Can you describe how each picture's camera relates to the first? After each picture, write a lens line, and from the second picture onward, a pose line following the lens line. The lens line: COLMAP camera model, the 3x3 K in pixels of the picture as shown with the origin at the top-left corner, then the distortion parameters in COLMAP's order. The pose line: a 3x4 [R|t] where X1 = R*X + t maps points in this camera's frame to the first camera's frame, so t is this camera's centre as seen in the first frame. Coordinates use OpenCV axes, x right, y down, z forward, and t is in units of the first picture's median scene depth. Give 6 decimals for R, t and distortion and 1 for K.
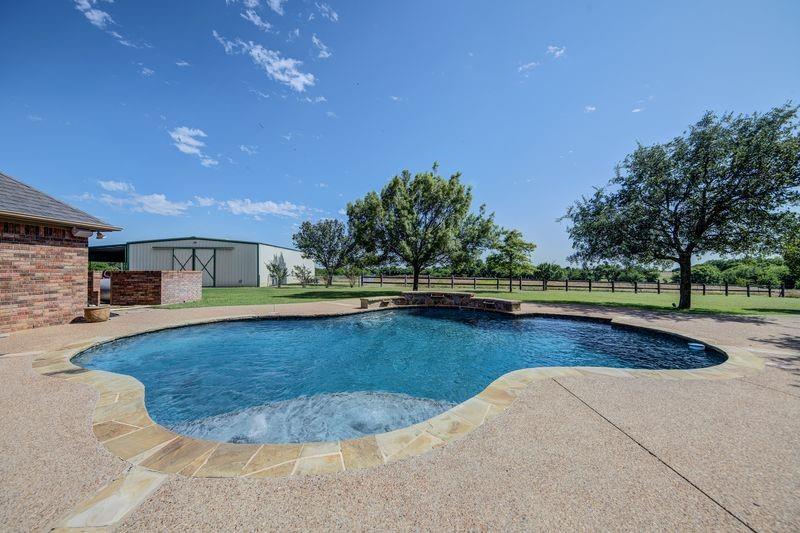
lens RADIAL K [[270.9, 0, 399.4], [0, 270.9, 268.9], [0, 0, 1]] dist [-0.000343, -0.000039]
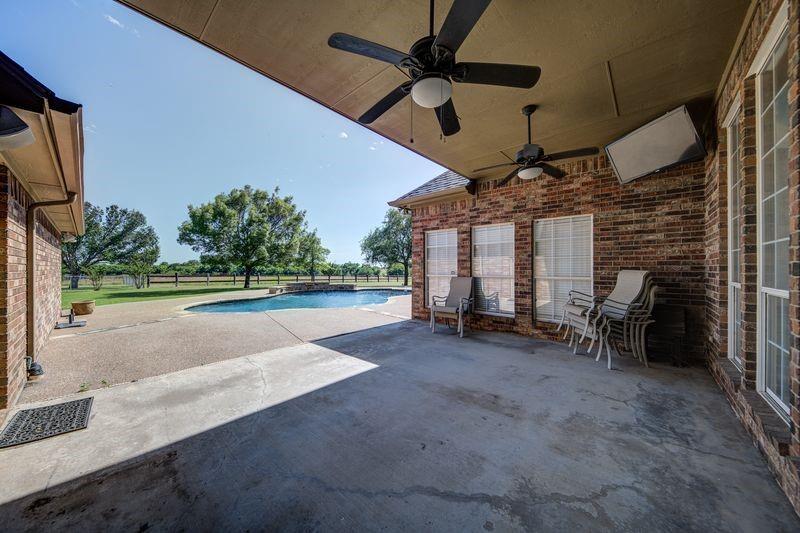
lens RADIAL K [[270.9, 0, 399.4], [0, 270.9, 268.9], [0, 0, 1]] dist [-0.000343, -0.000039]
pose [[0.680803, -0.004028, 0.732456, -0.409716], [-0.003376, 0.999957, 0.008637, -0.008775], [-0.732459, -0.008353, 0.680760, -0.309800]]
